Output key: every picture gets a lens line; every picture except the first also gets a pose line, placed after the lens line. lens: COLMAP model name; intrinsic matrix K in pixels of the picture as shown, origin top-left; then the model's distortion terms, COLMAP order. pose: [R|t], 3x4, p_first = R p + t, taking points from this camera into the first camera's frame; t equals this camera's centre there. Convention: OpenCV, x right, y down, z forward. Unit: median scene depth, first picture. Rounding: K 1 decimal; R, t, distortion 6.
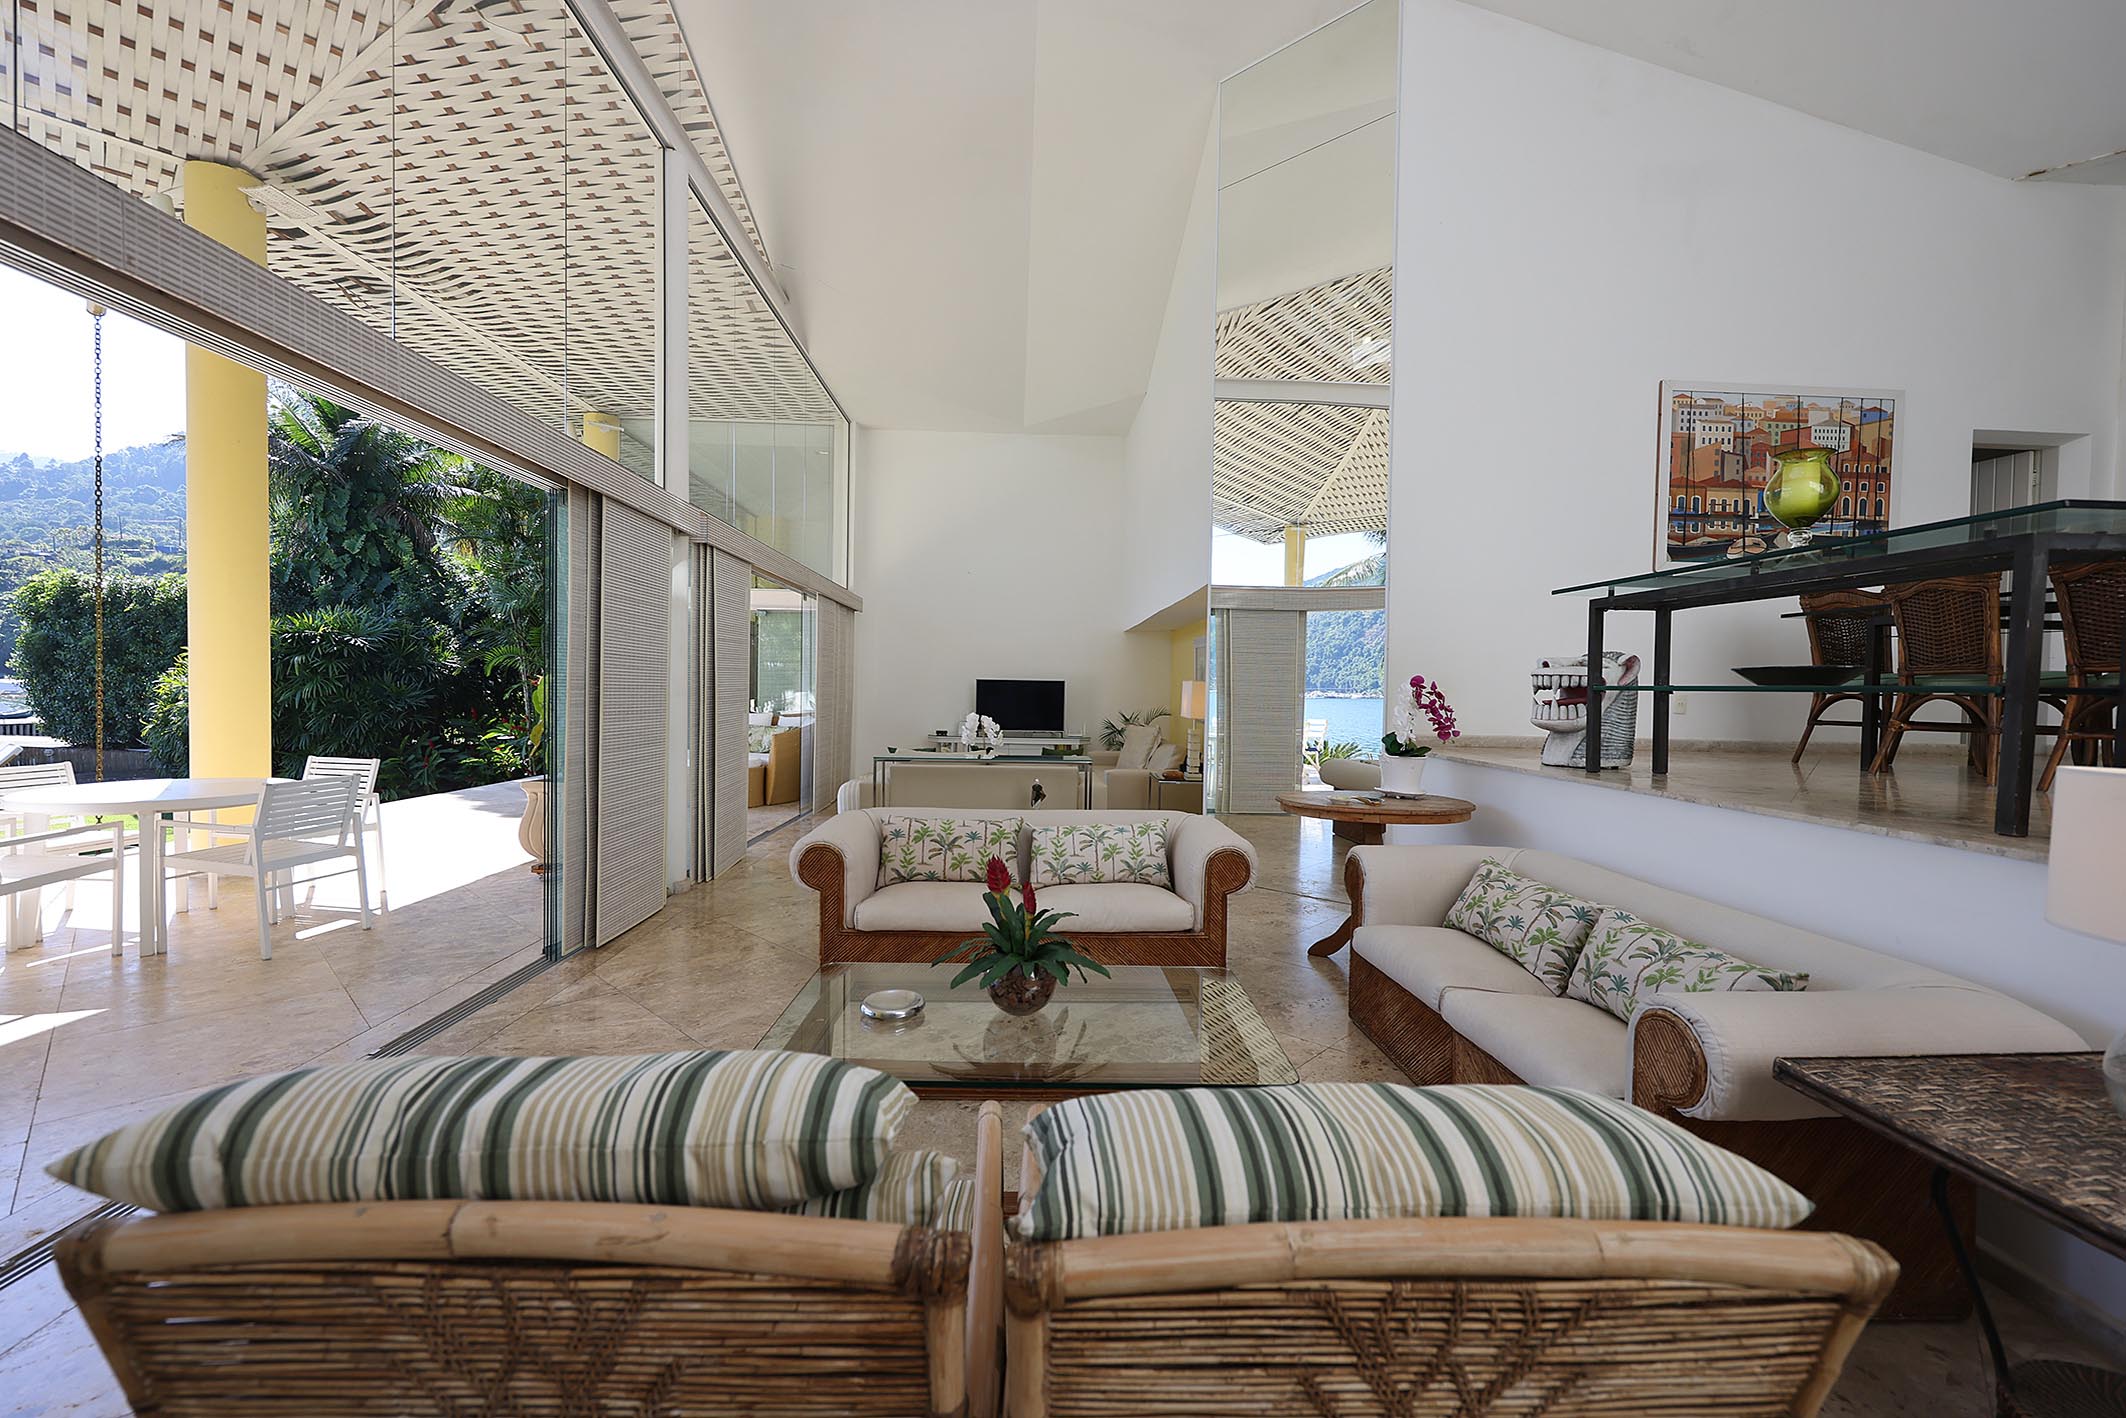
lens RADIAL K [[860.2, 0, 1051.3], [0, 860.2, 707.7], [0, 0, 1]] dist [-0.001647, 0.000111]
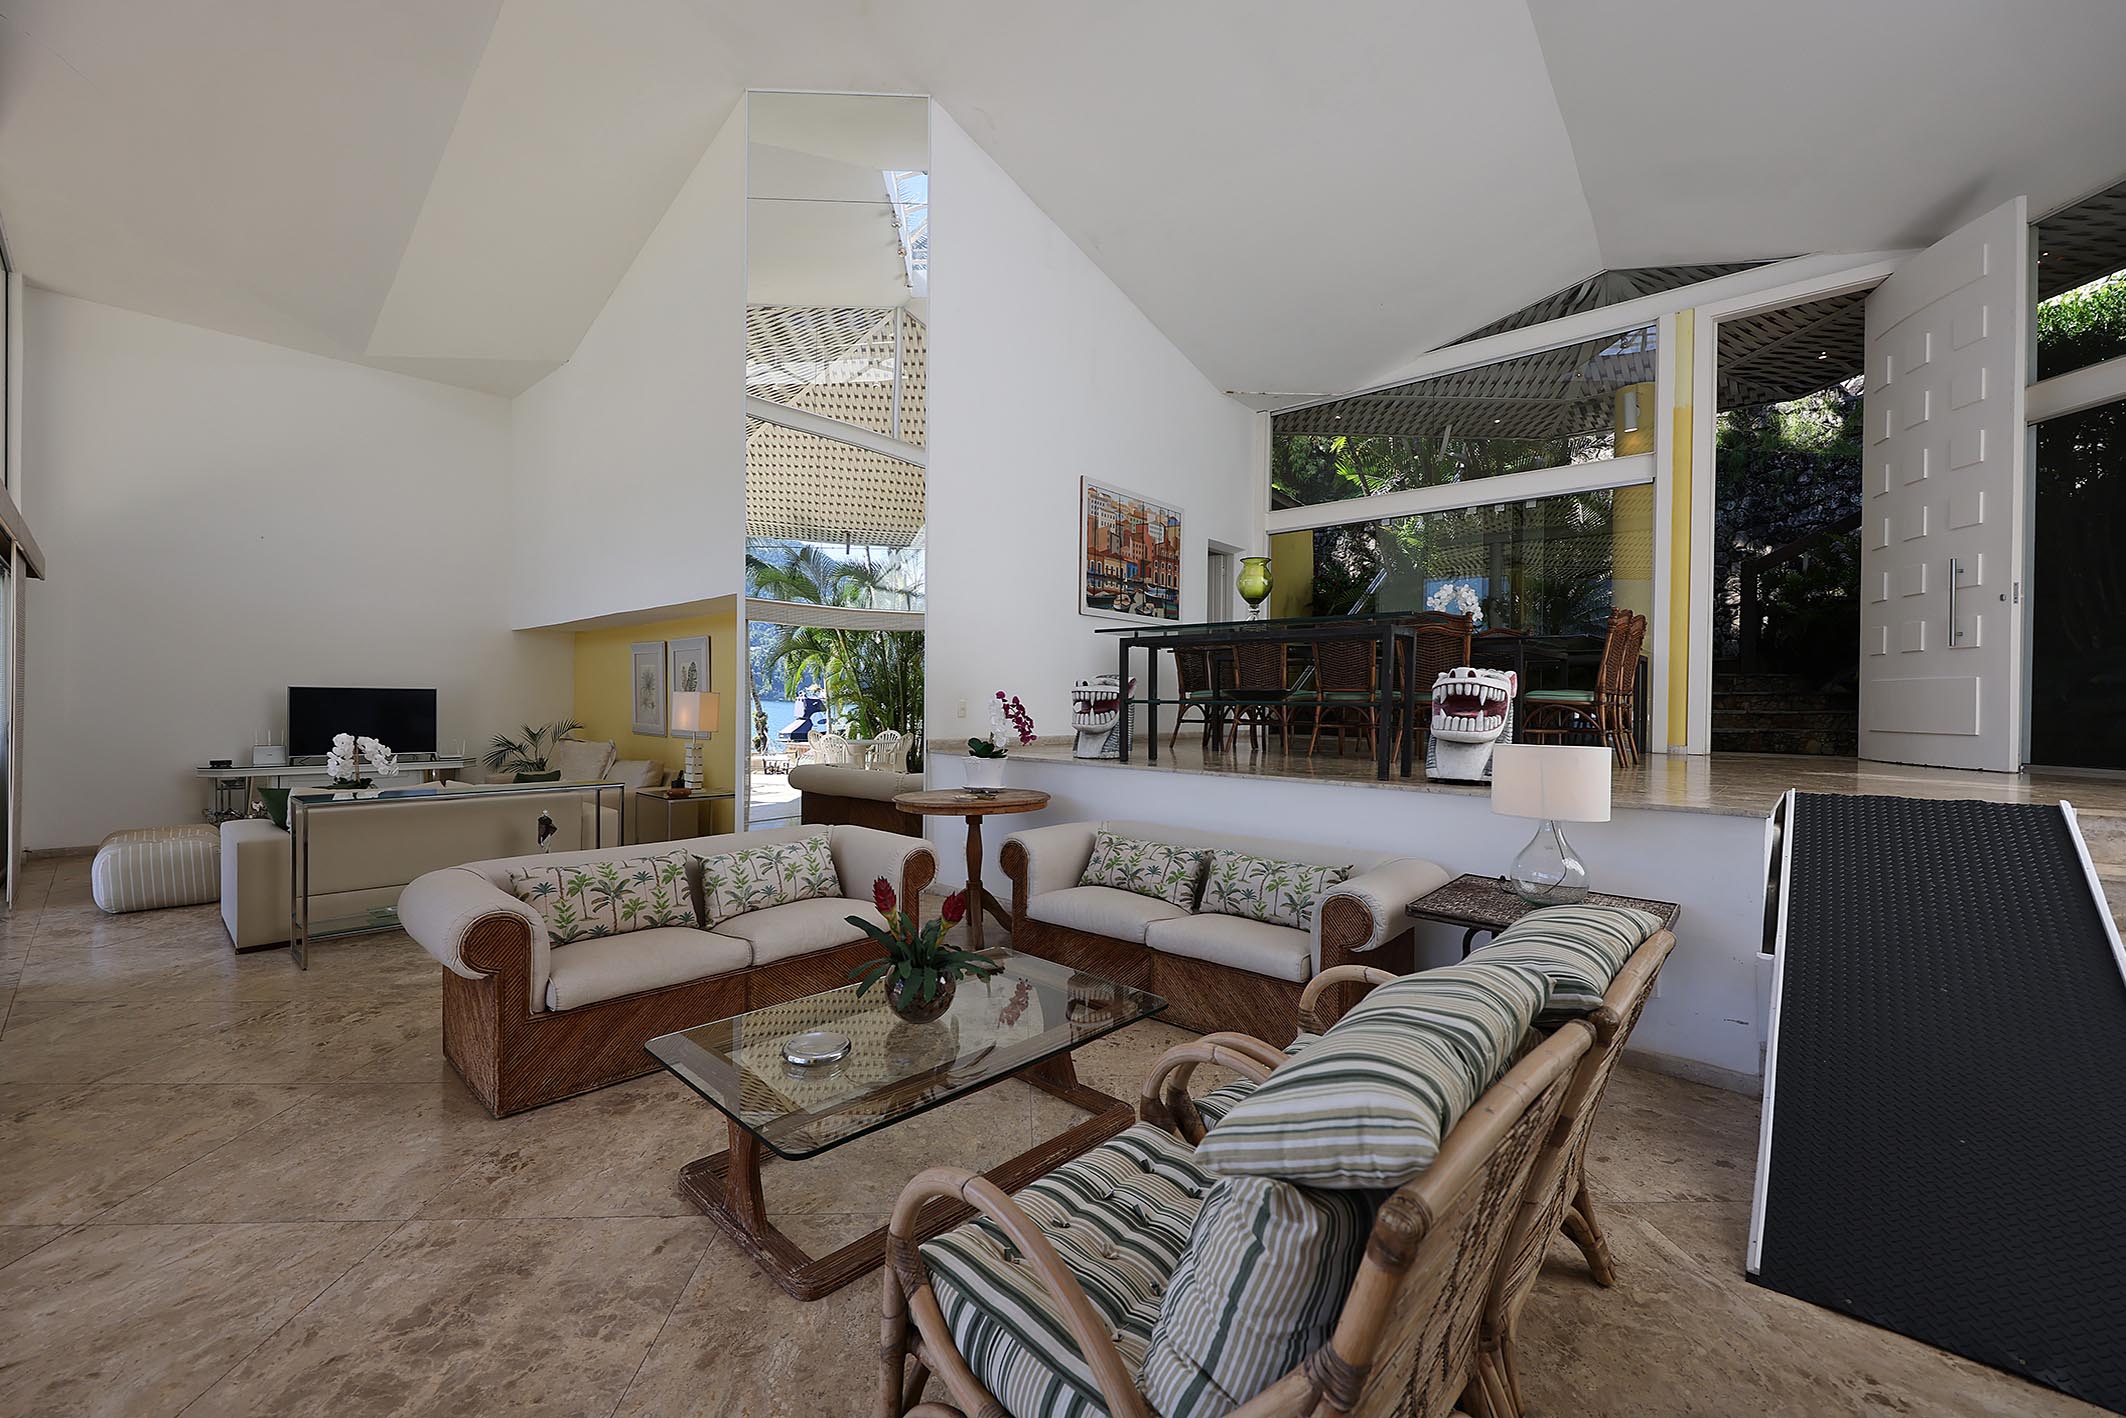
lens RADIAL K [[860.2, 0, 1051.3], [0, 860.2, 707.7], [0, 0, 1]] dist [-0.001647, 0.000111]
pose [[0.701919, -0.014530, 0.712109, -0.312821], [0.017823, 0.999837, 0.002833, -0.012863], [-0.712034, 0.010703, 0.702064, 0.069107]]
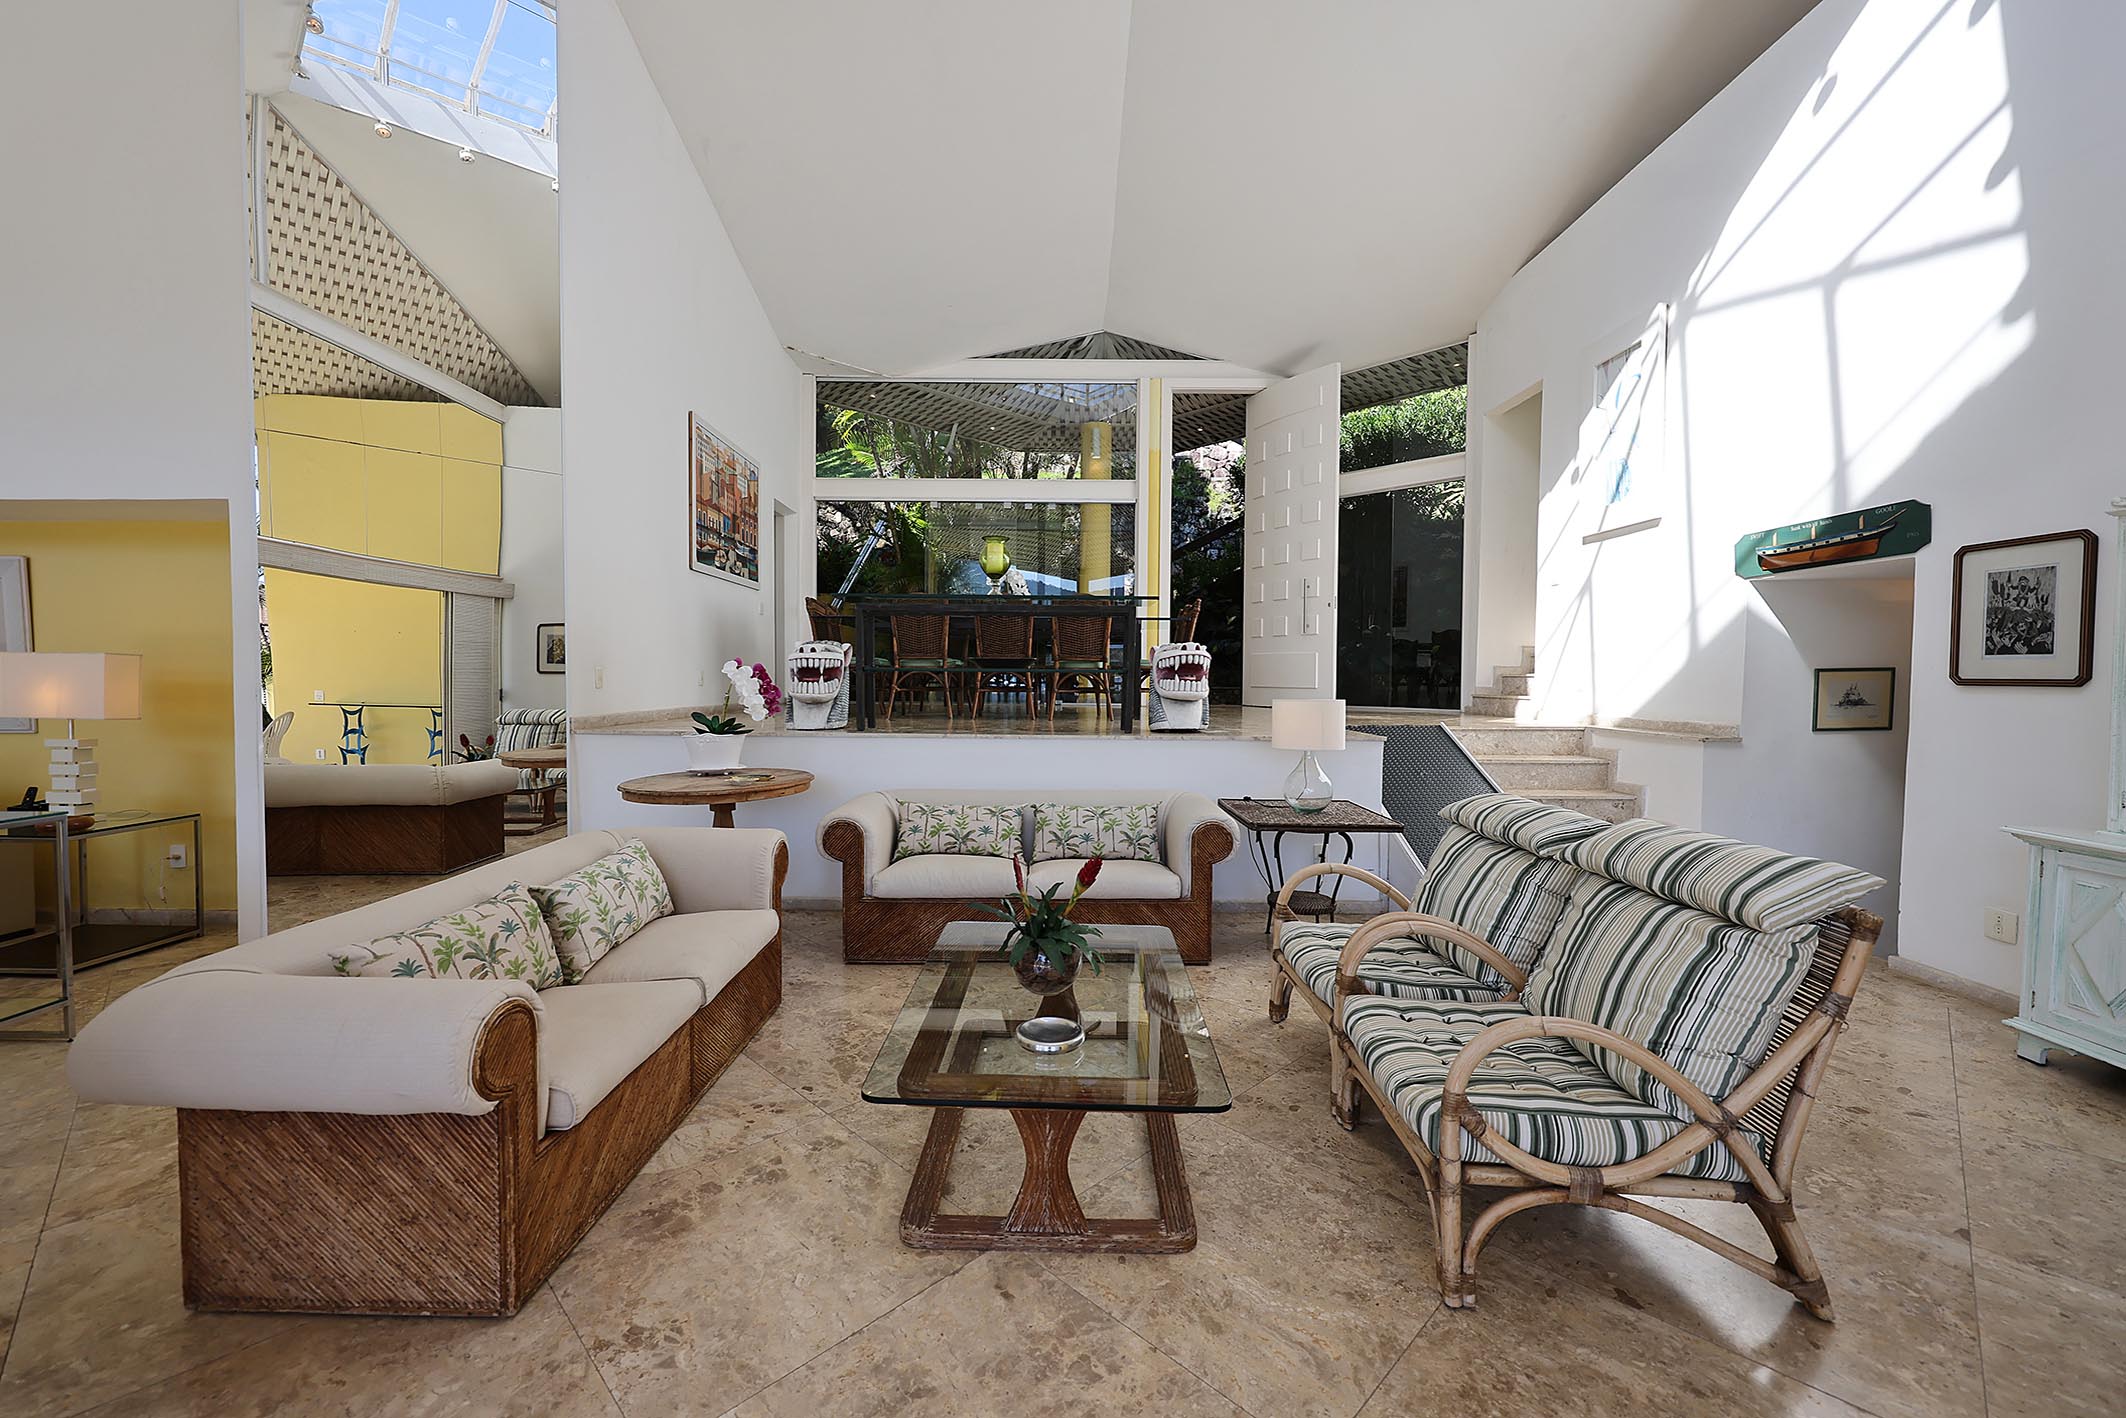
lens RADIAL K [[861.9, 0, 1055.4], [0, 861.9, 690.8], [0, 0, 1]] dist [-0.002747, -0.000300]
pose [[0.035501, -0.038126, 0.998642, -0.502305], [0.016389, 0.999160, 0.037564, -0.023755], [-0.999235, 0.015033, 0.036096, 0.445976]]
